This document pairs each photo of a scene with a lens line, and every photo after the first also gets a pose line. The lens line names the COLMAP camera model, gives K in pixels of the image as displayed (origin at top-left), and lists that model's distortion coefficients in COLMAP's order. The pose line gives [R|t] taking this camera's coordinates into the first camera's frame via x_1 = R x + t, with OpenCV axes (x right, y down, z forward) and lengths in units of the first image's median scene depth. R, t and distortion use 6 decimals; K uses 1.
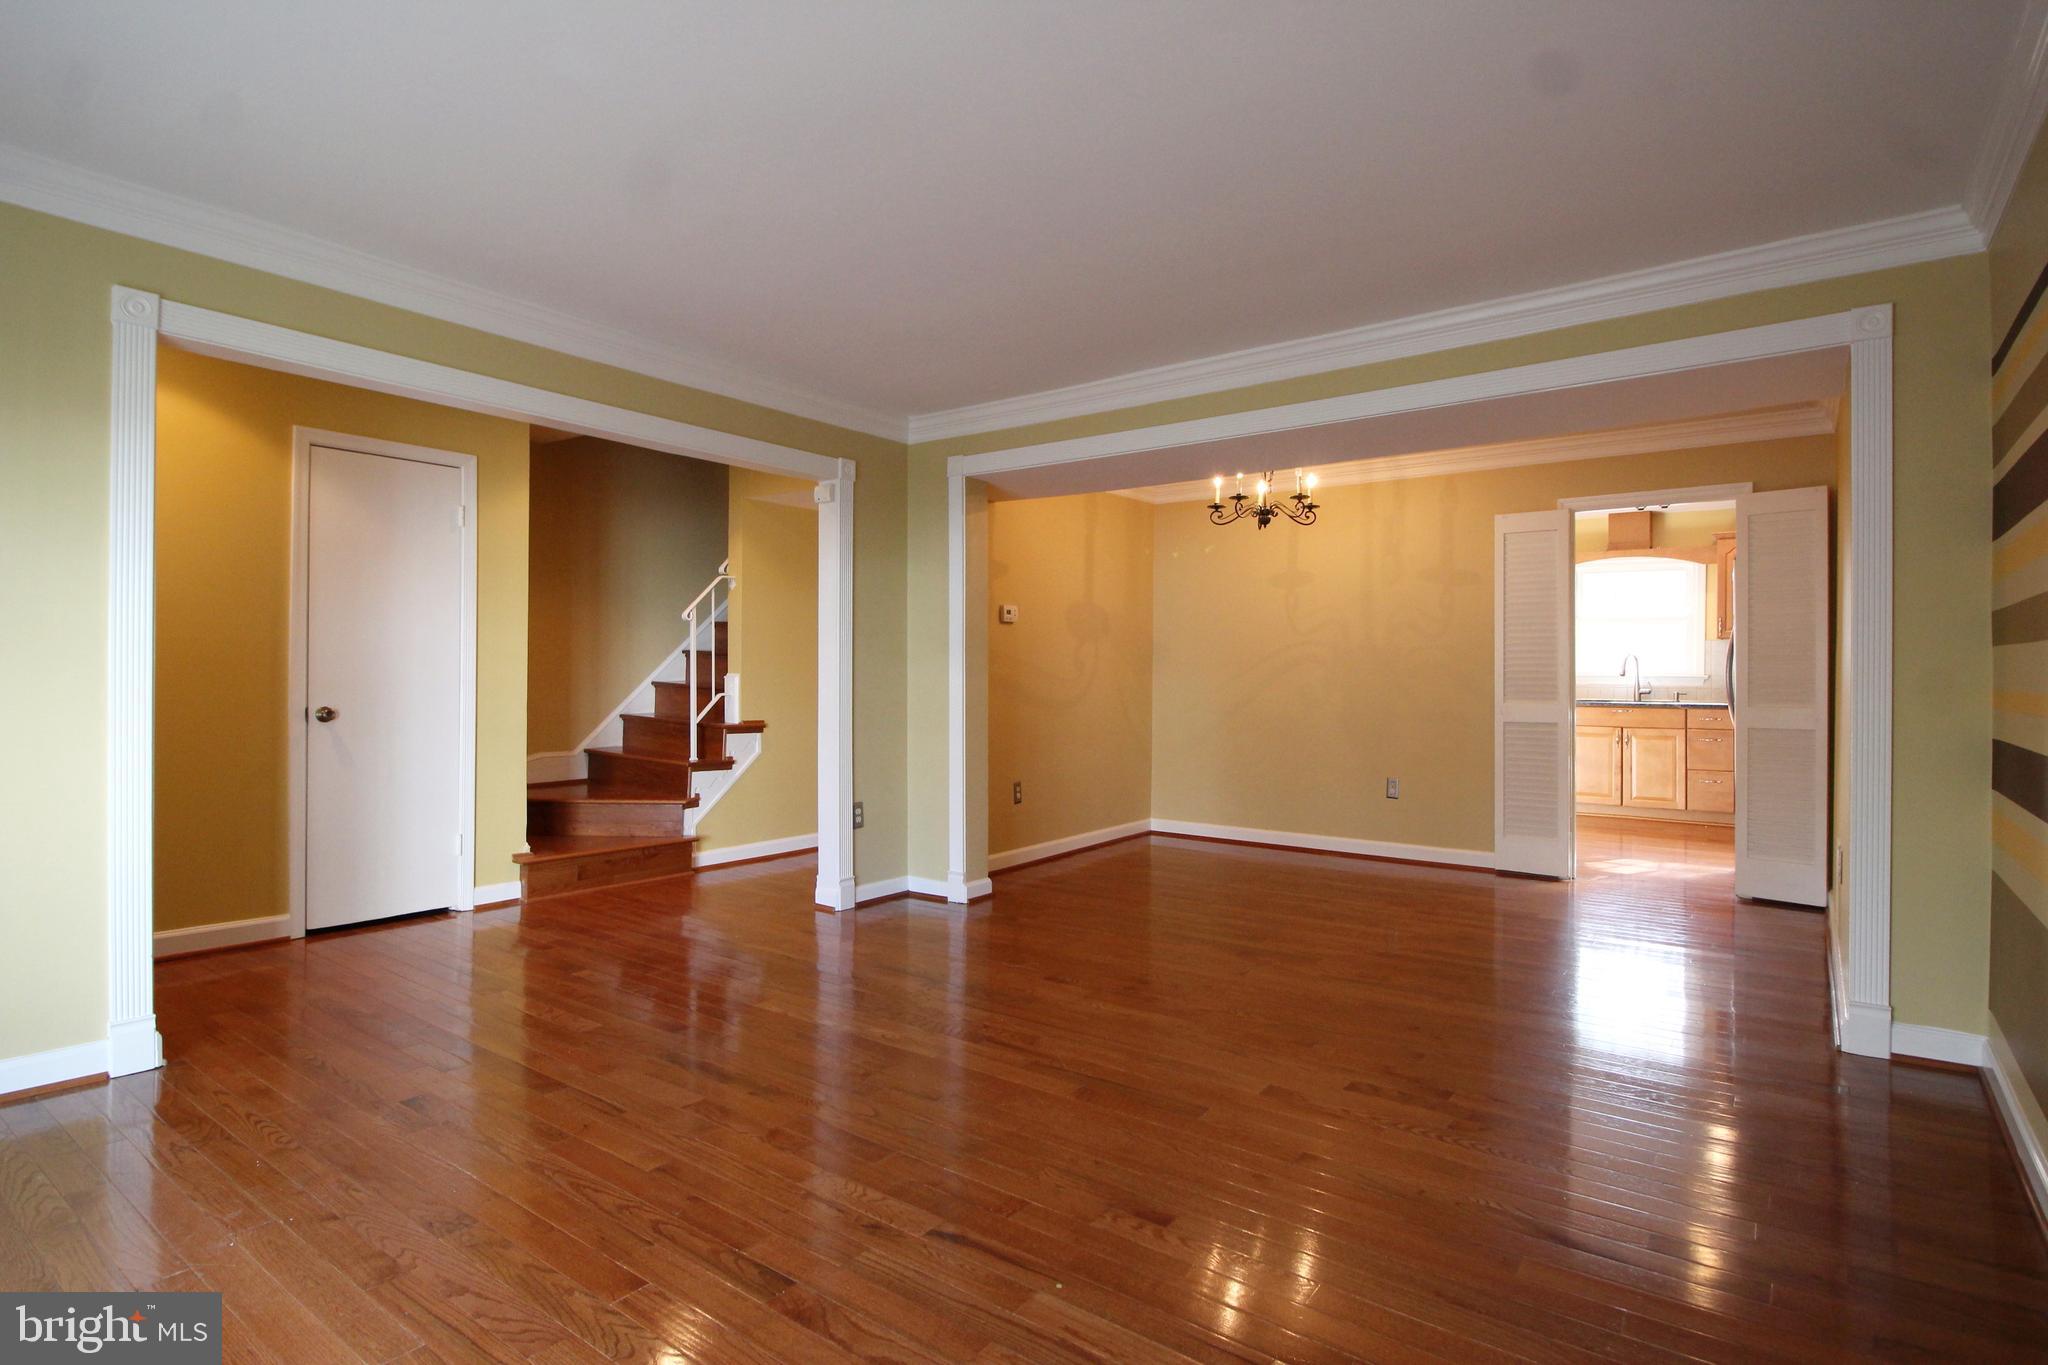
lens RADIAL K [[1058.7, 0, 1023.4], [0, 1058.7, 674.7], [0, 0, 1]] dist [0.000242, 0.000071]
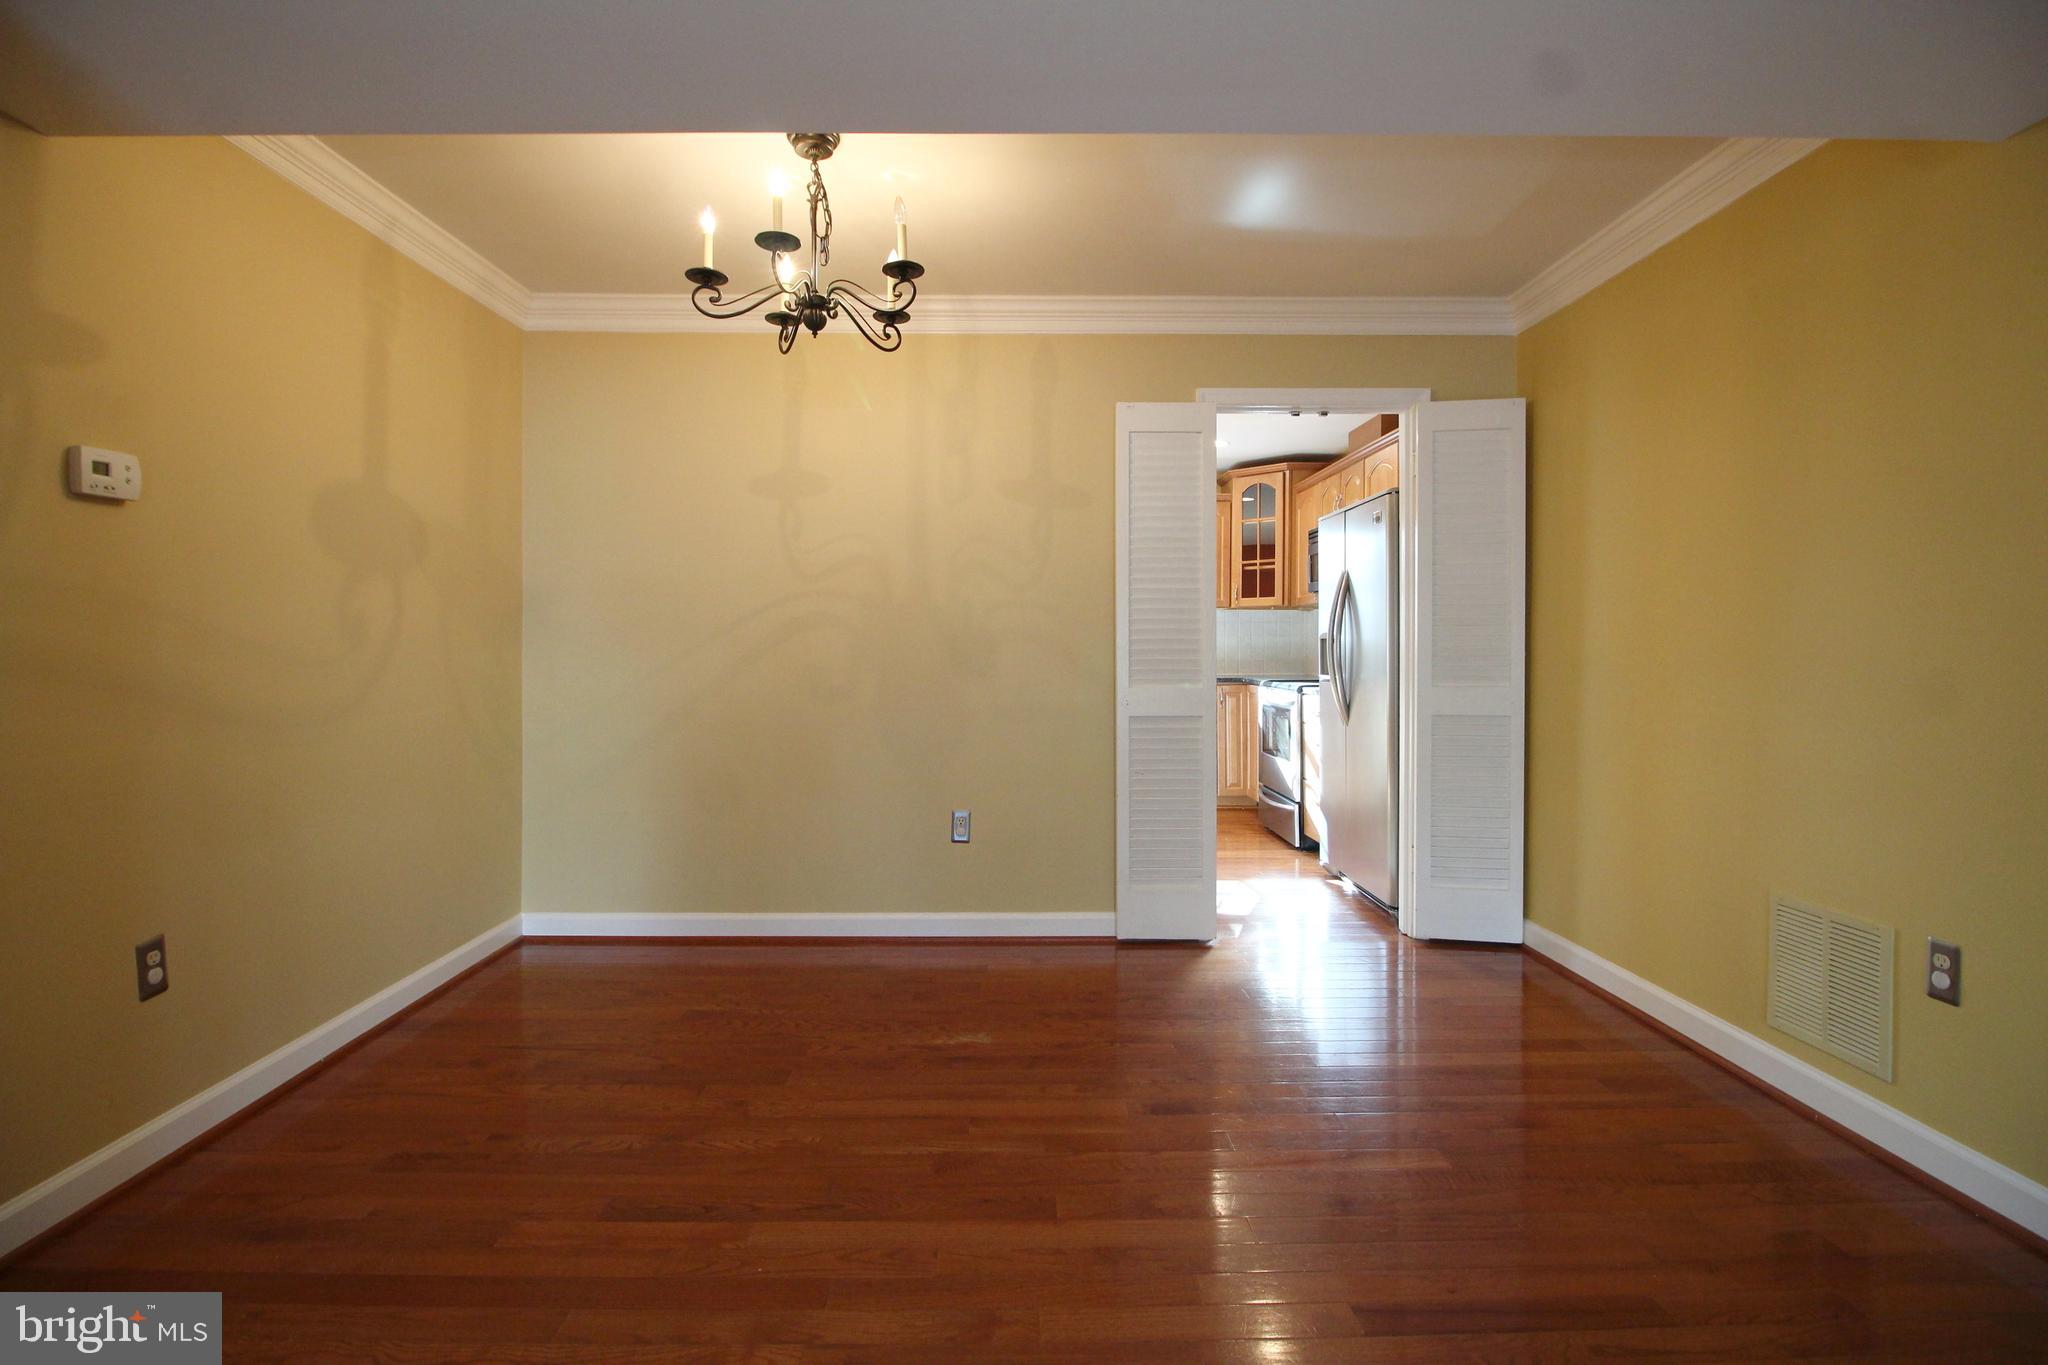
lens RADIAL K [[960.7, 0, 1025.8], [0, 960.7, 669.9], [0, 0, 1]] dist [-0.002588, -0.000878]
pose [[0.795014, -0.016464, 0.606368, 0.036101], [0.005596, 0.999788, 0.019810, 0.003205], [-0.606566, -0.012356, 0.794937, 0.558256]]
